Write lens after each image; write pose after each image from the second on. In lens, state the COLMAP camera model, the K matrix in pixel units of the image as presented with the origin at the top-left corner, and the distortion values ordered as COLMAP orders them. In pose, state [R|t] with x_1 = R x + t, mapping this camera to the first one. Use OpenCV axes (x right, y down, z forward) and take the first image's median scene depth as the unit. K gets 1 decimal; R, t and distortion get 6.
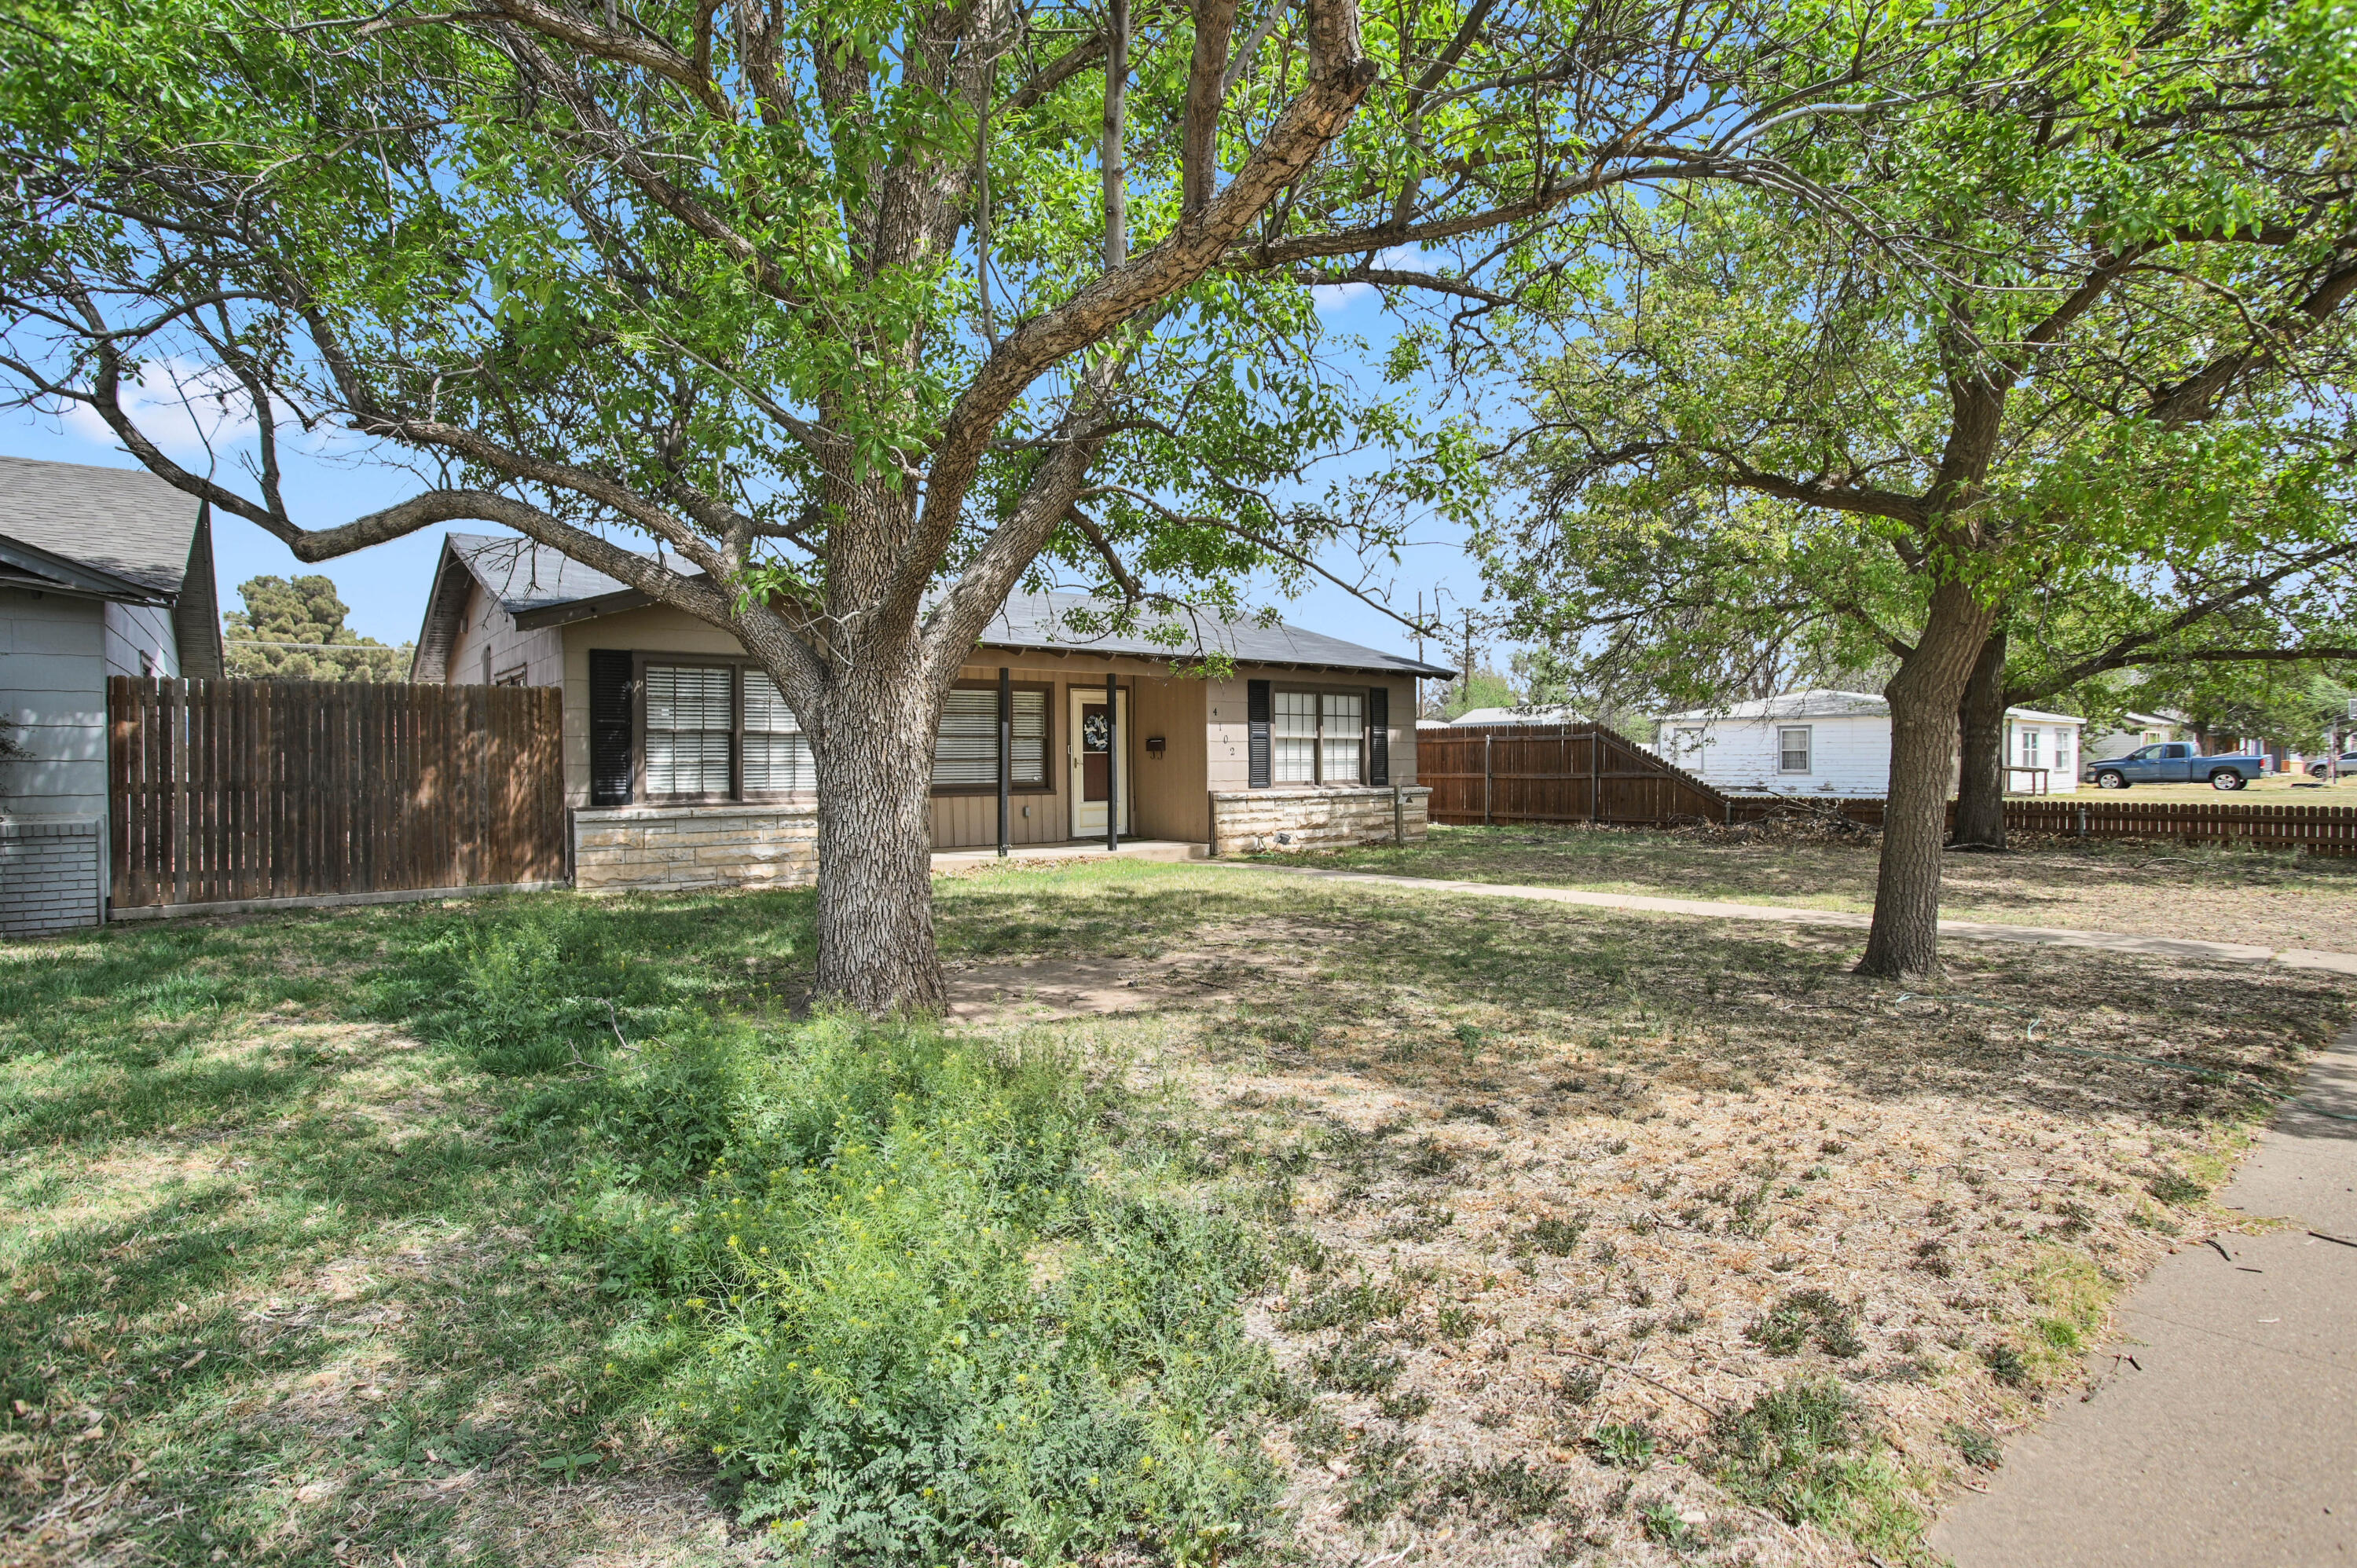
lens RADIAL K [[1165.4, 0, 1169.9], [0, 1165.4, 794.1], [0, 0, 1]] dist [-0.056998, 0.030652]
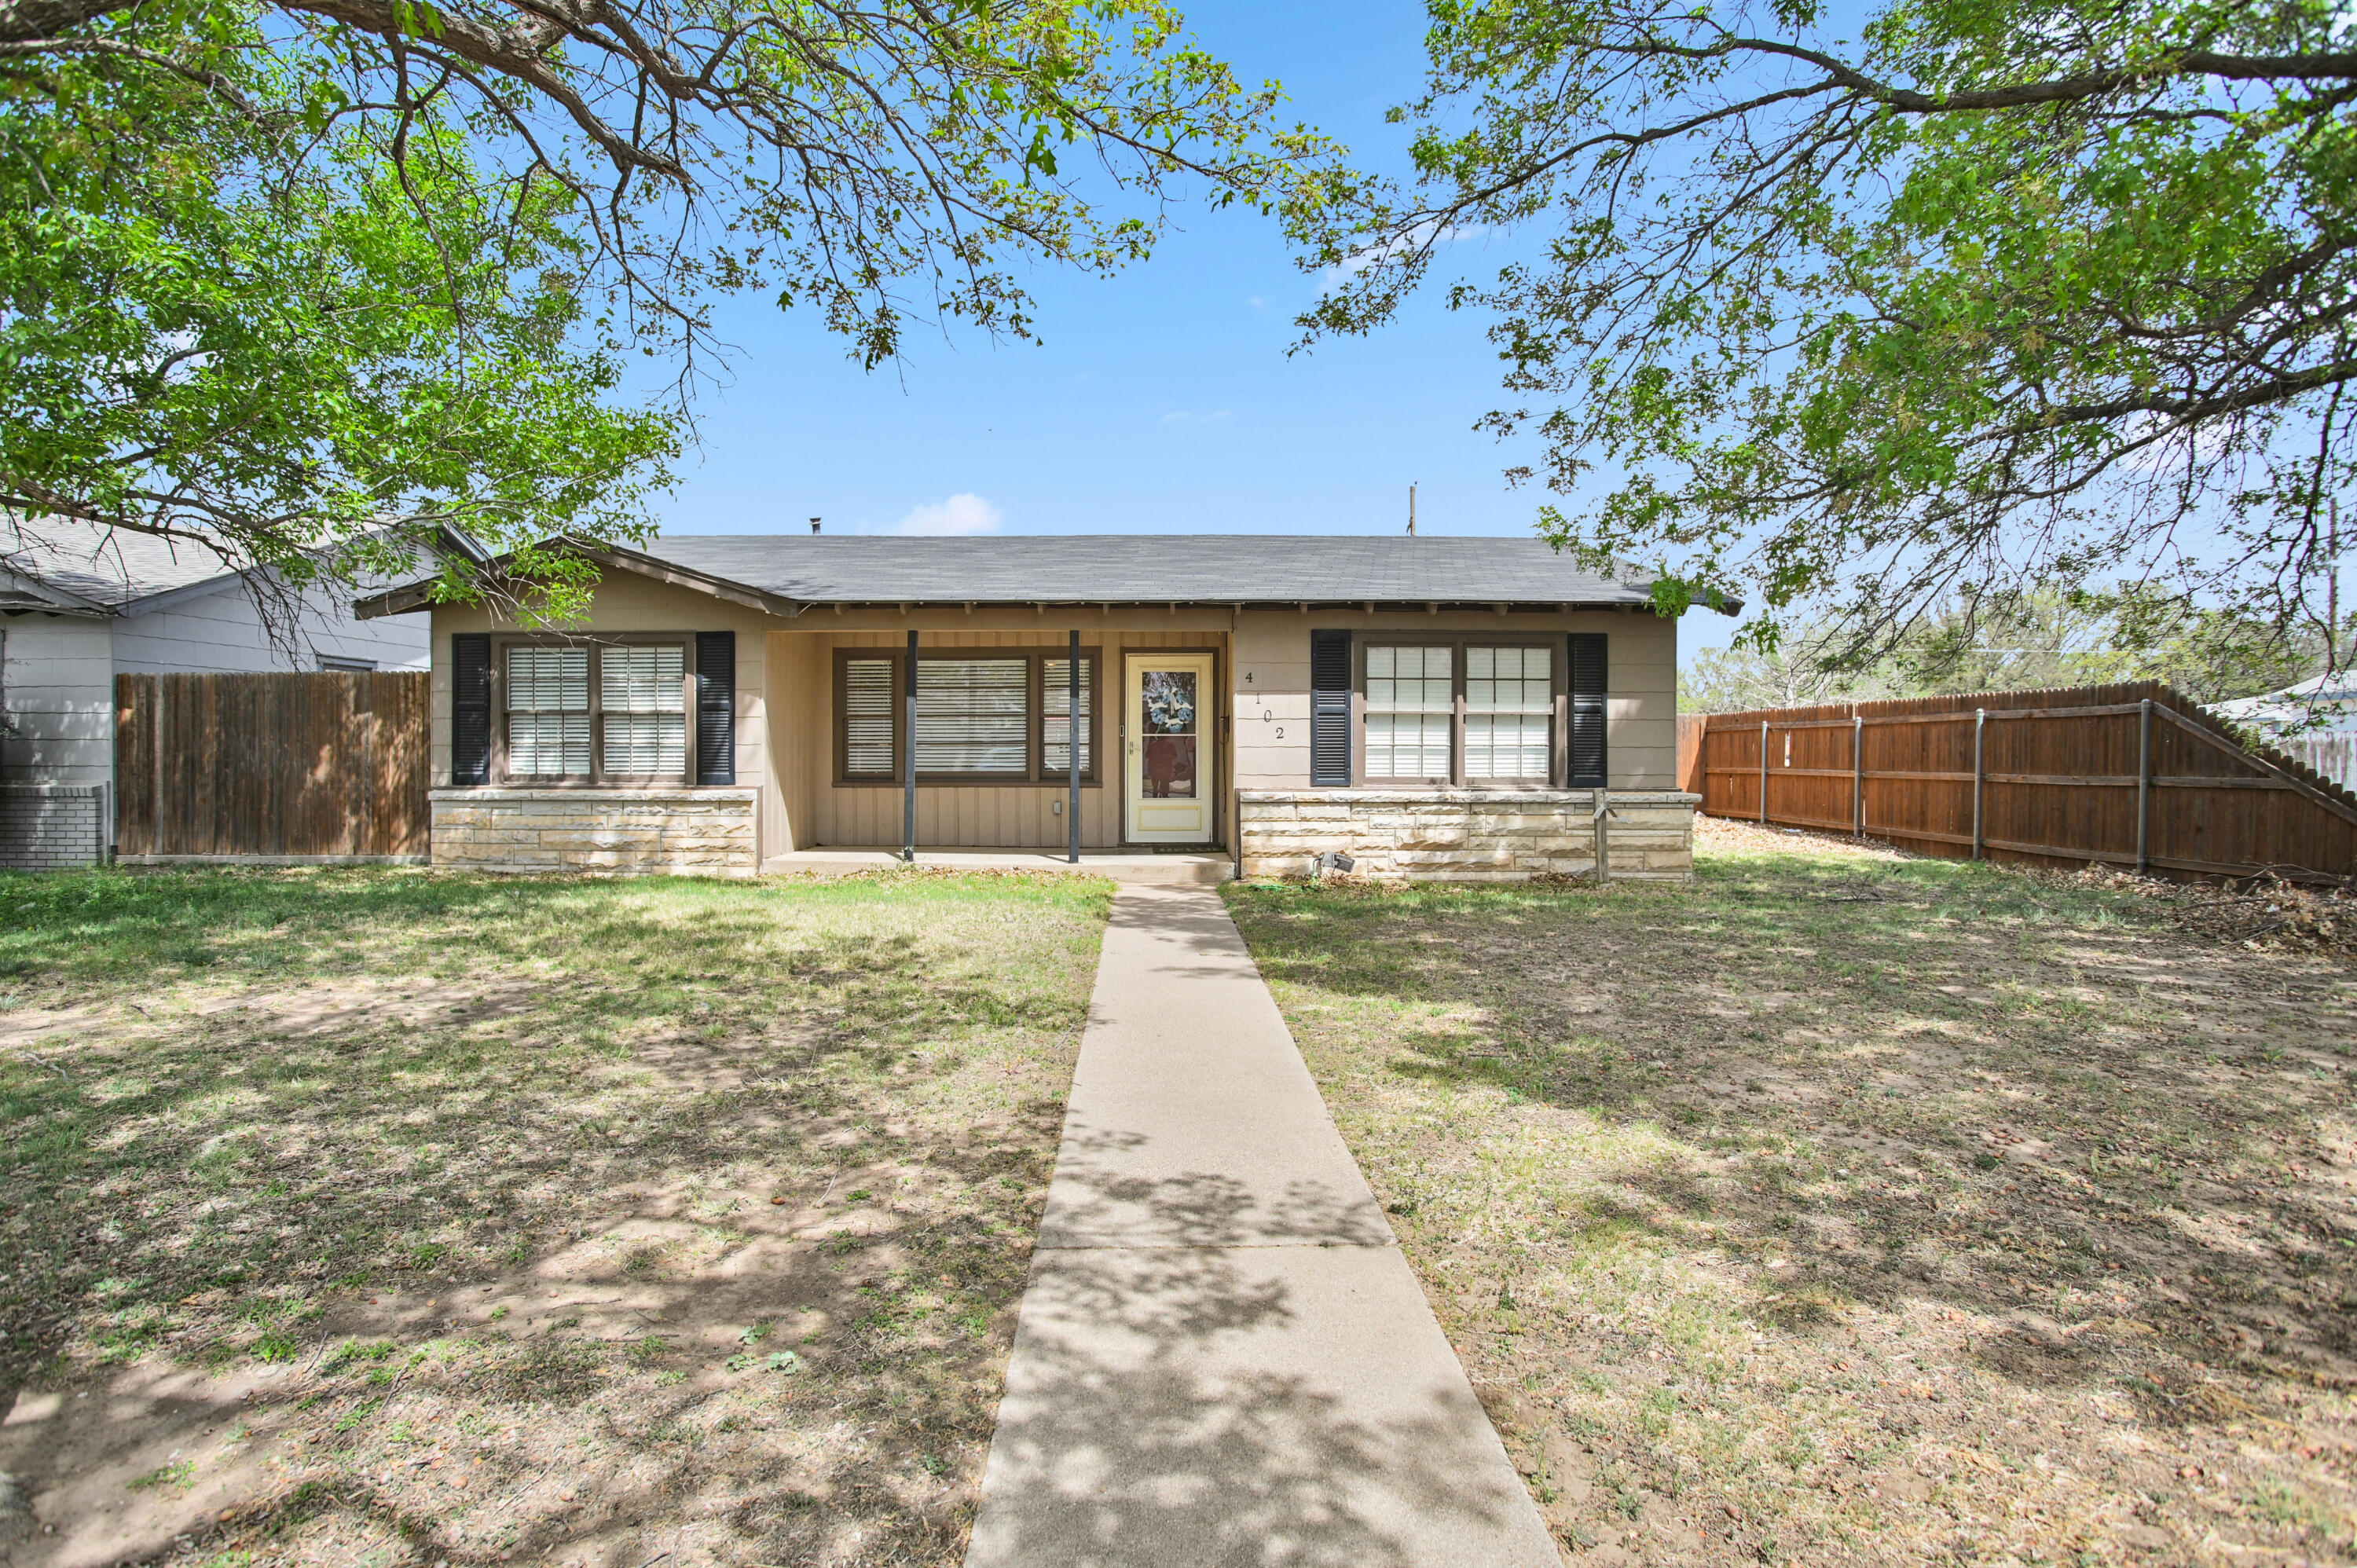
lens RADIAL K [[1180.4, 0, 1178.6], [0, 1180.4, 775.9], [0, 0, 1]] dist [-0.072005, 0.033362]
pose [[0.784562, 0.022698, -0.619634, 0.442182], [-0.024026, 0.999692, 0.006200, -0.013794], [0.619584, 0.010023, 0.784866, 0.401828]]
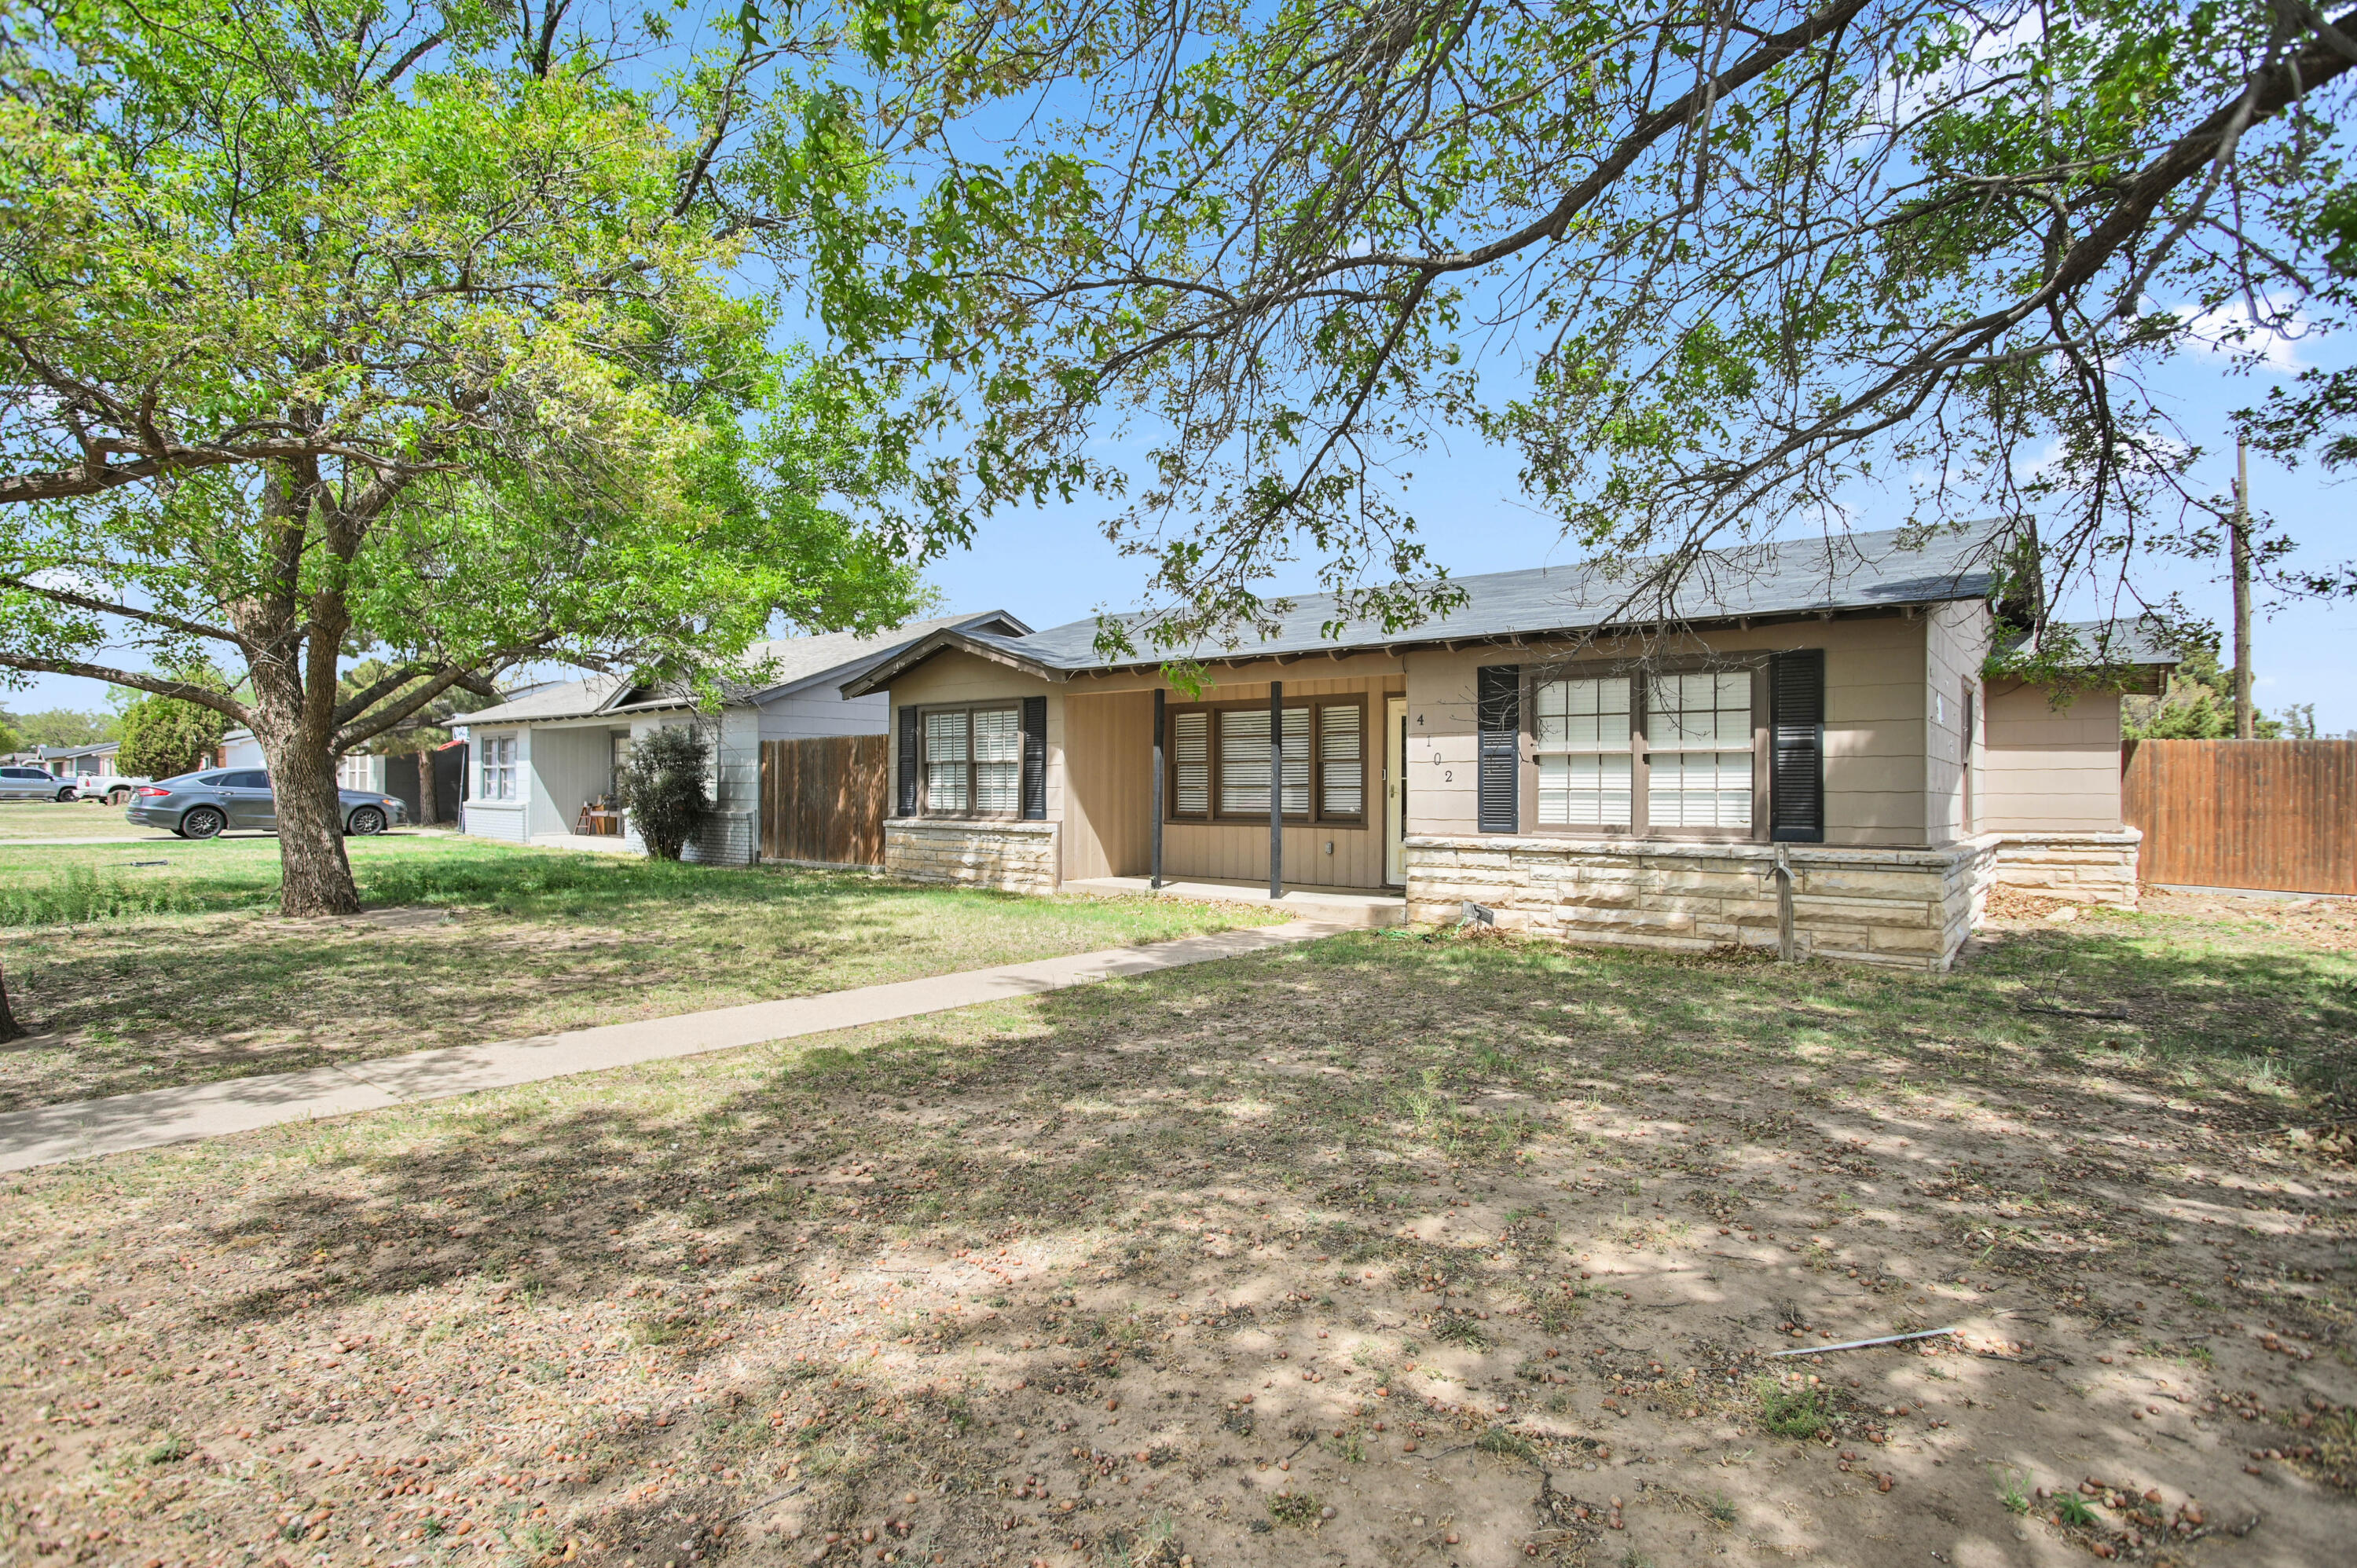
lens RADIAL K [[1180.4, 0, 1178.6], [0, 1180.4, 775.9], [0, 0, 1]] dist [-0.072005, 0.033362]
pose [[0.221736, -0.003797, -0.975099, 0.678754], [-0.034150, 0.999349, -0.011657, -0.023324], [0.974509, 0.035885, 0.221462, 0.689981]]
